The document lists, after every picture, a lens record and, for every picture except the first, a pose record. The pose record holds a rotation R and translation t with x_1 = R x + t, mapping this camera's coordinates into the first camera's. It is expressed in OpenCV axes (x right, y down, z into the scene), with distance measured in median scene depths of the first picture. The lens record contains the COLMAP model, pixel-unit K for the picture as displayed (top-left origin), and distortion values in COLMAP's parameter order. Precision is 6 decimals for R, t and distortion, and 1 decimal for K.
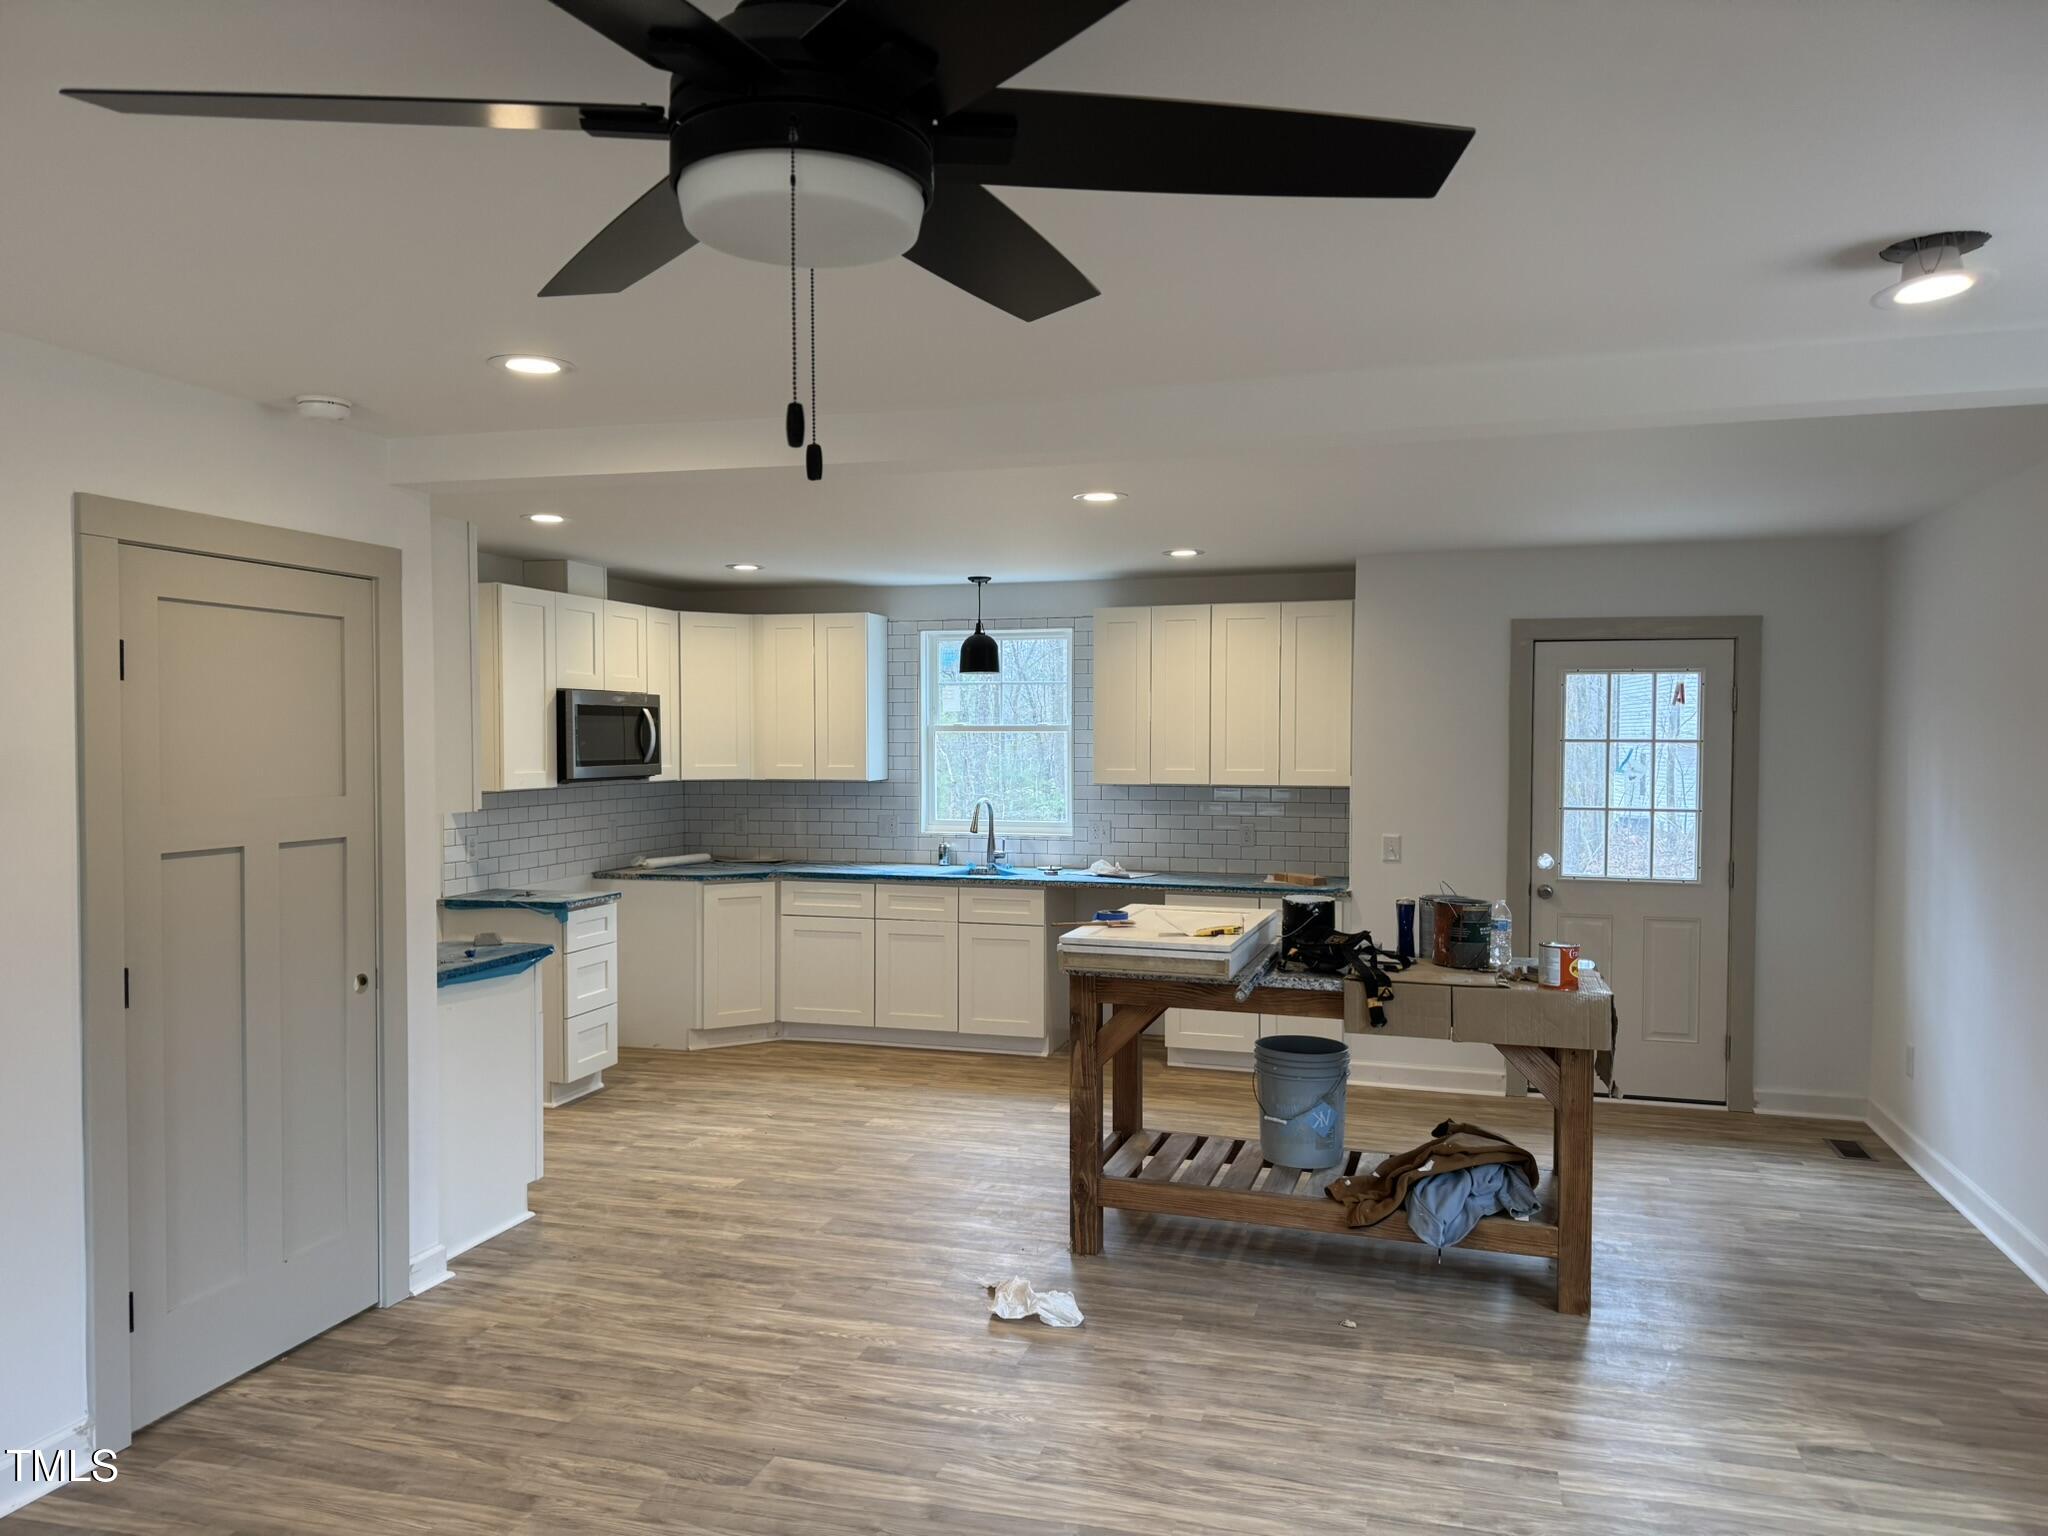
lens RADIAL K [[1434.1, 0, 1025.6], [0, 1434.1, 776.7], [0, 0, 1]] dist [0.108100, -0.158031]
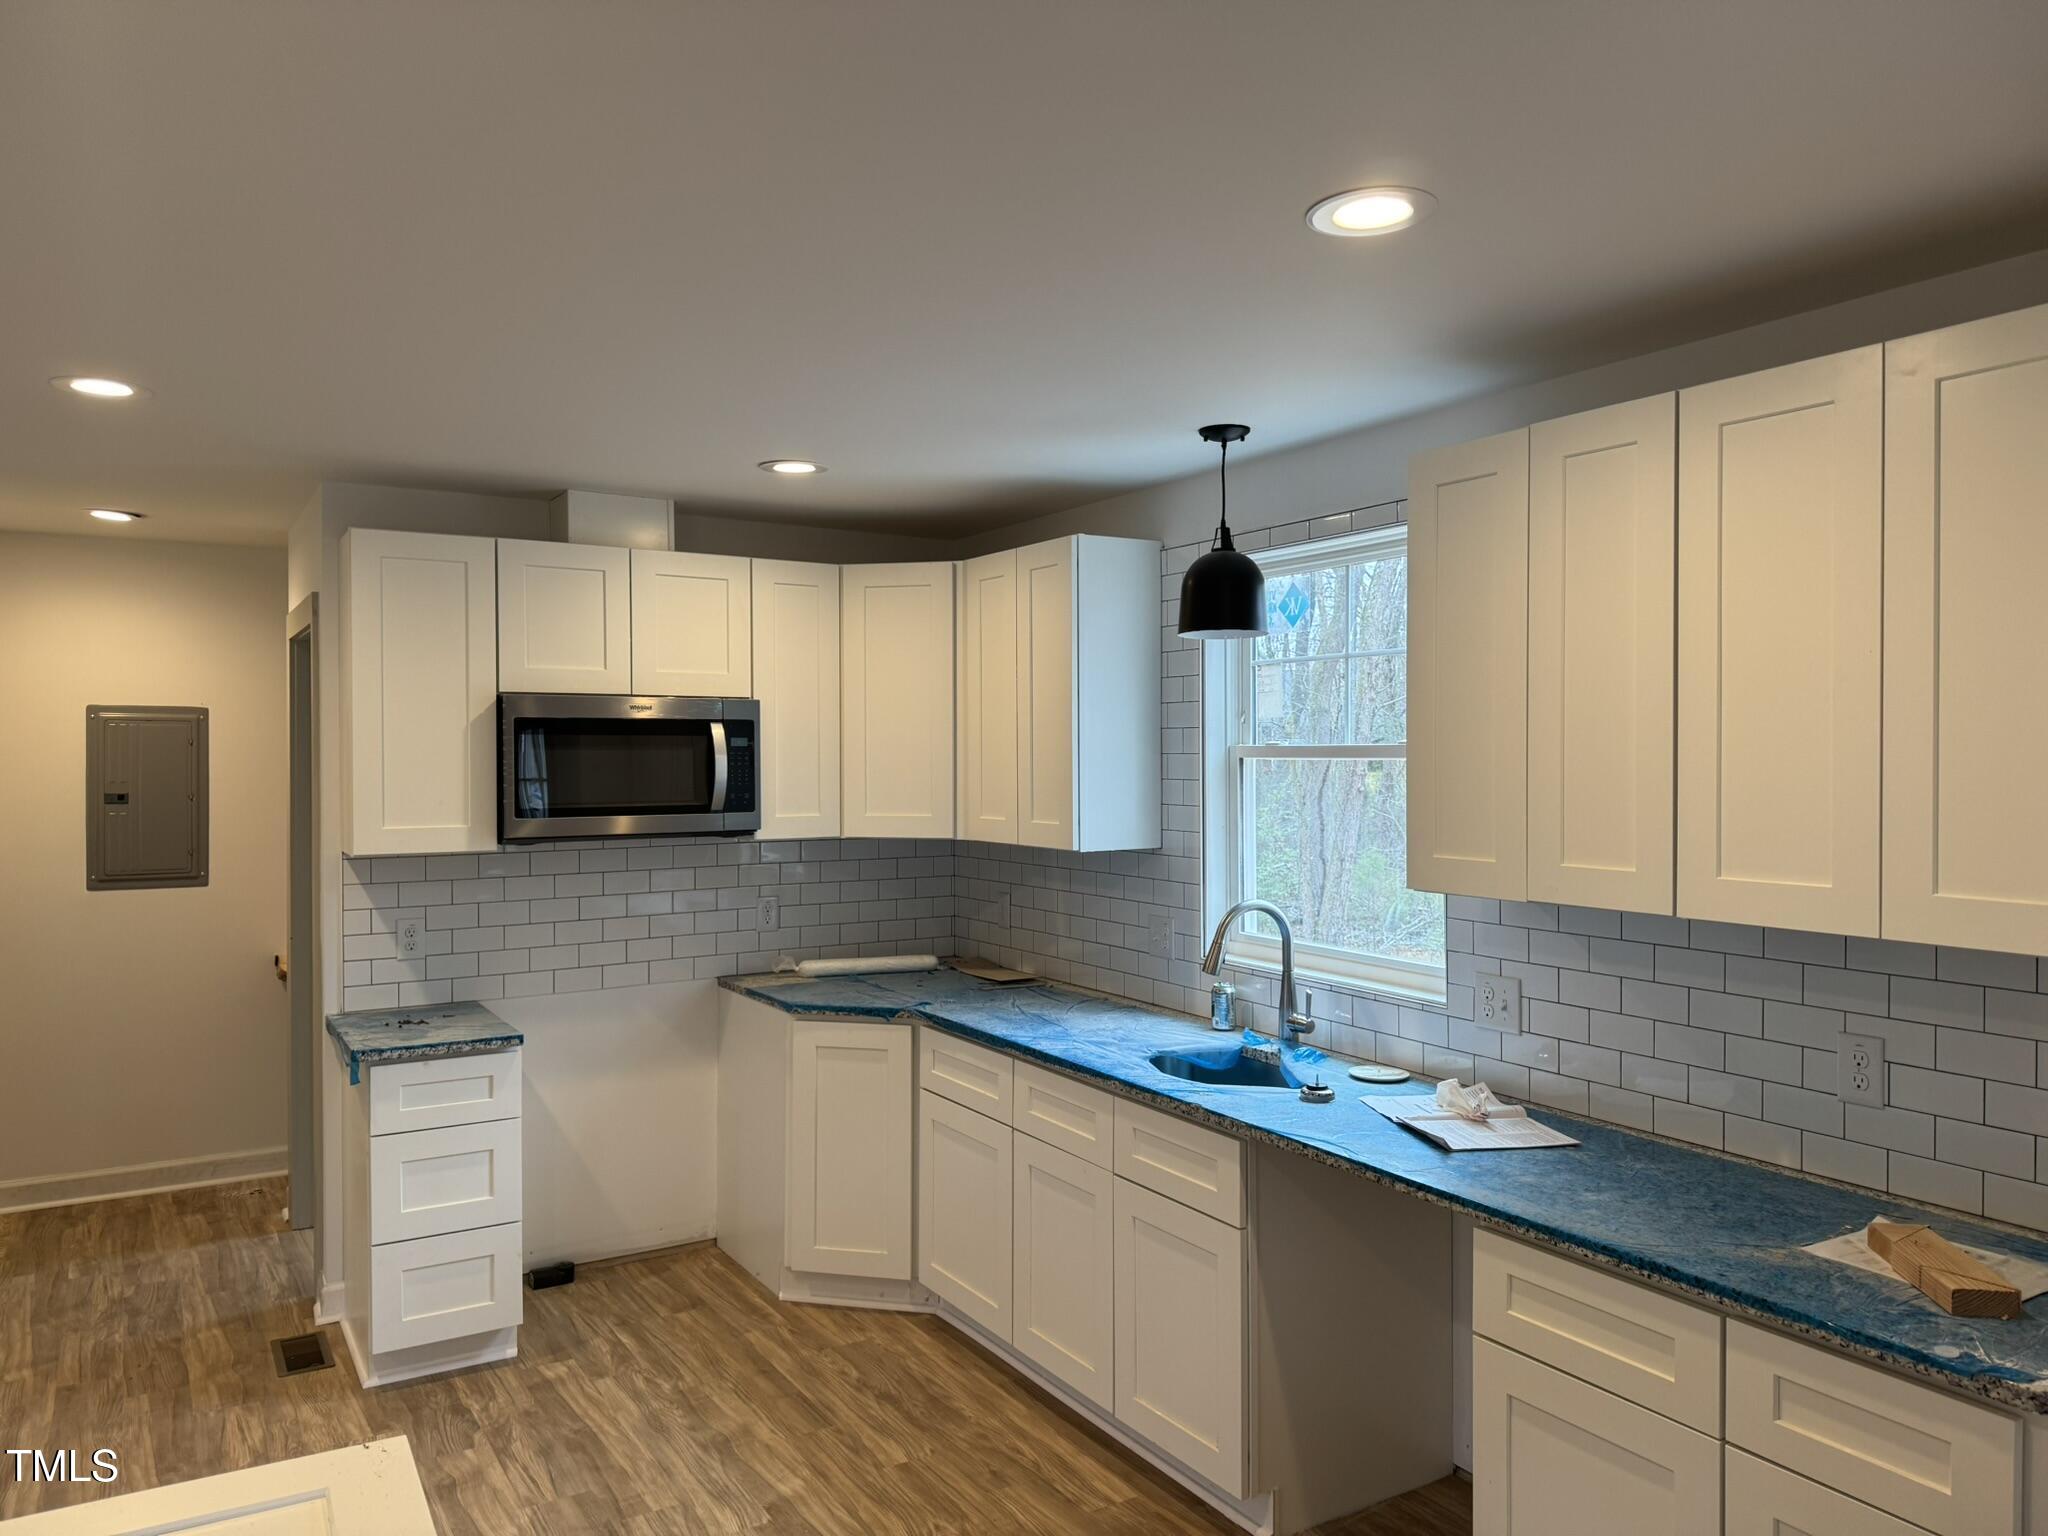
lens RADIAL K [[1434.1, 0, 1025.6], [0, 1434.1, 776.7], [0, 0, 1]] dist [0.108100, -0.158031]
pose [[0.739075, 0.010365, -0.673544, 0.244689], [-0.015913, 0.999871, -0.002074, -0.024839], [0.673435, 0.012251, 0.739145, 0.634250]]
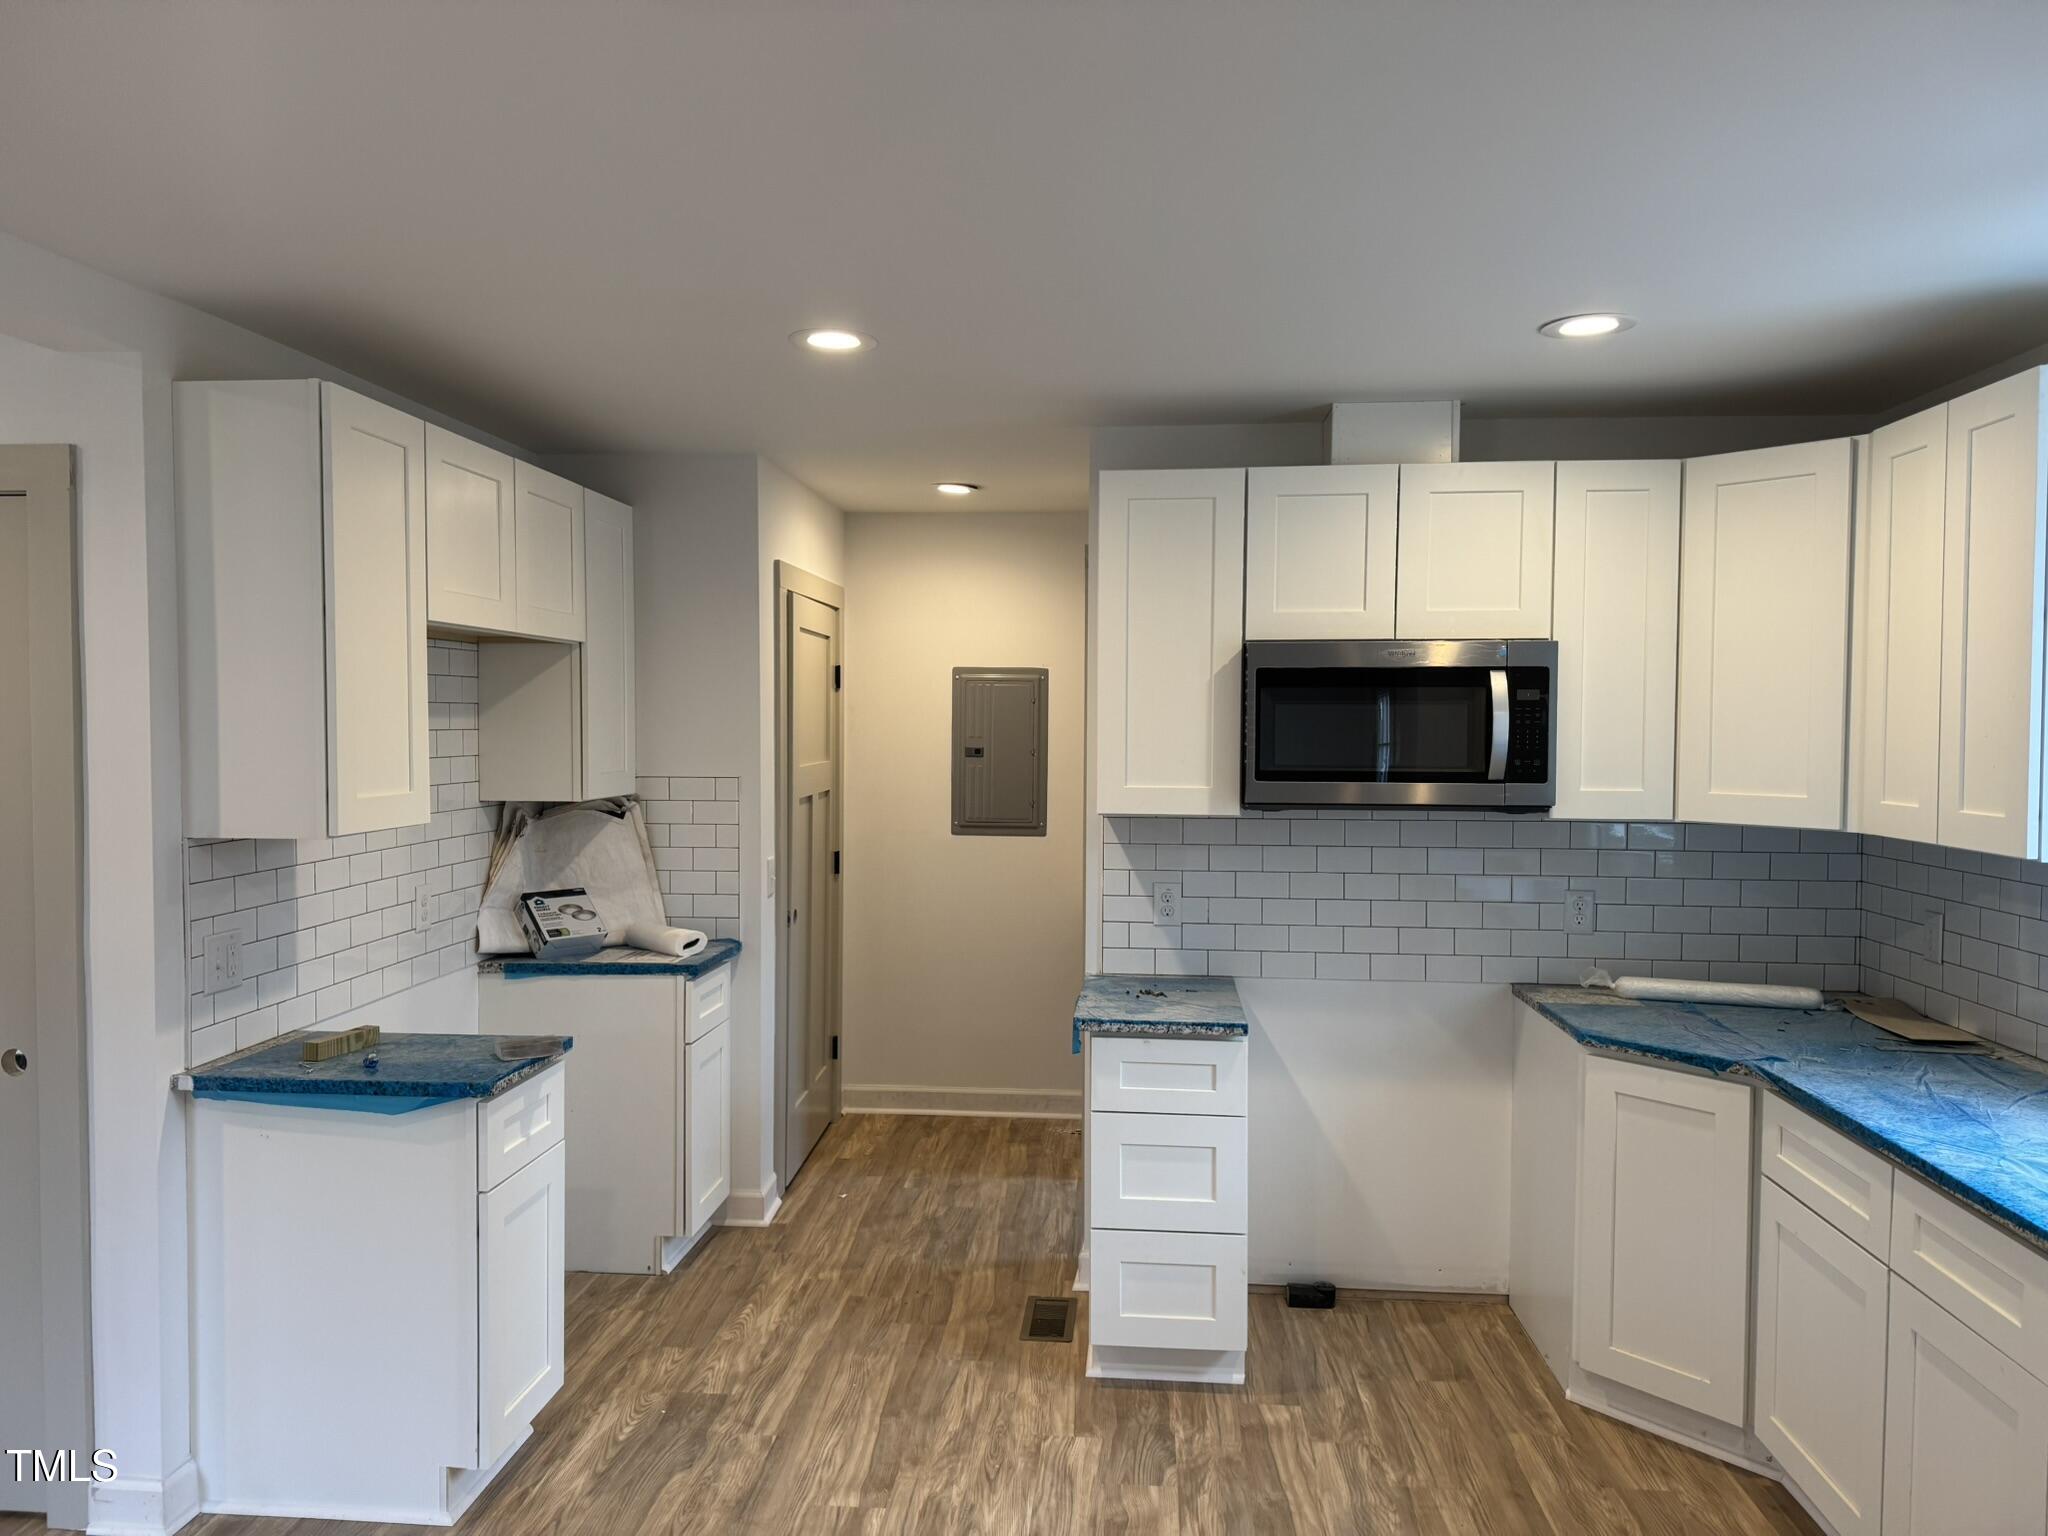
lens RADIAL K [[1434.1, 0, 1025.6], [0, 1434.1, 776.7], [0, 0, 1]] dist [0.108100, -0.158031]
pose [[0.197957, 0.041822, -0.979318, 0.190483], [-0.032556, 0.998819, 0.036074, -0.023459], [0.979670, 0.024741, 0.199084, 0.740847]]
